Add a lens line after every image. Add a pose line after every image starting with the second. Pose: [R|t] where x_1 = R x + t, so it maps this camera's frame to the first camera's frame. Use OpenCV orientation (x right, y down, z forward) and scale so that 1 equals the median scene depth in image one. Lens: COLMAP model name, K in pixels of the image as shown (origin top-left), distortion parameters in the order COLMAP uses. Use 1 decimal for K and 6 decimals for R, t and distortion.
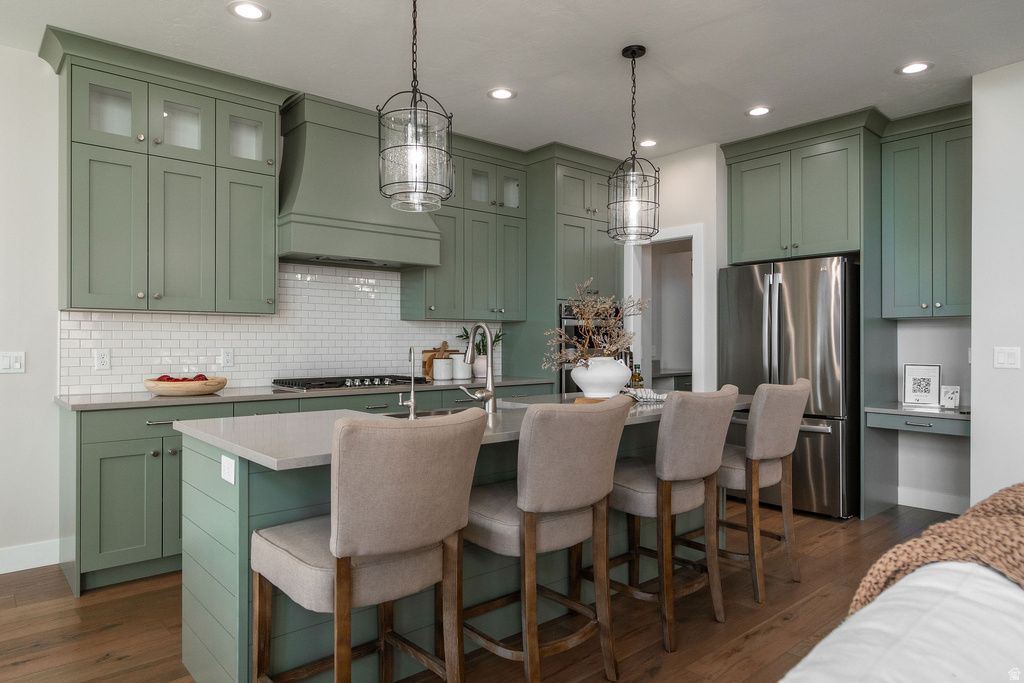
lens RADIAL K [[638.8, 0, 513.8], [0, 638.8, 338.8], [0, 0, 1]] dist [-0.006688, -0.001692]
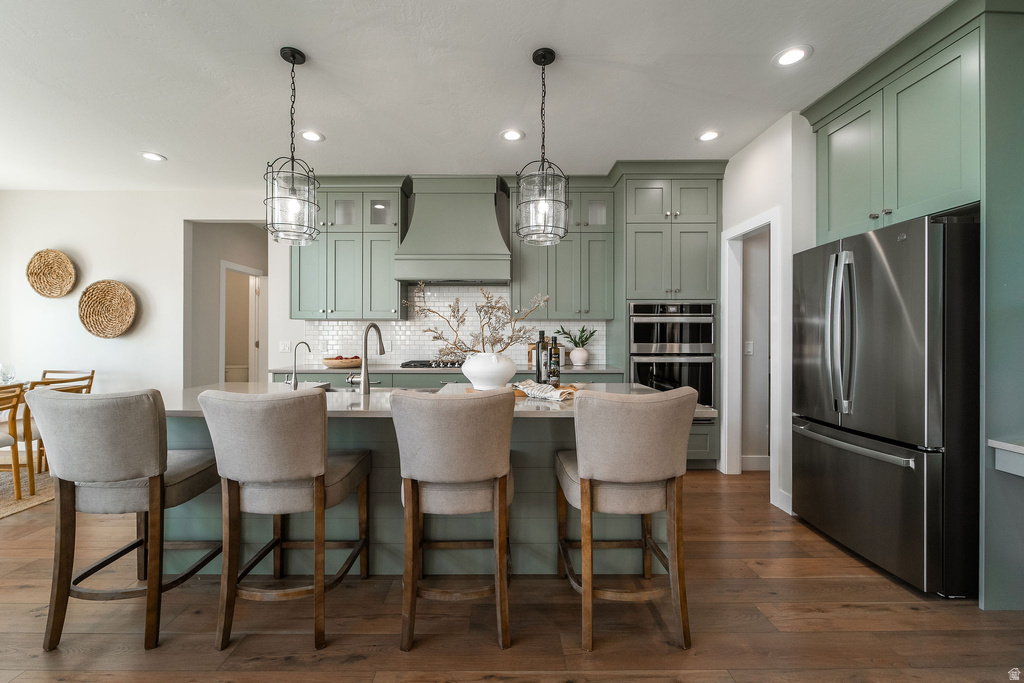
lens RADIAL K [[413.2, 0, 509.3], [0, 413.2, 338.9], [0, 0, 1]] dist [0.001061, 0.000421]
pose [[0.755444, 0.006325, -0.655183, 0.423390], [0.003077, 0.999908, 0.013201, -0.002818], [0.655206, -0.011989, 0.755355, 0.332037]]
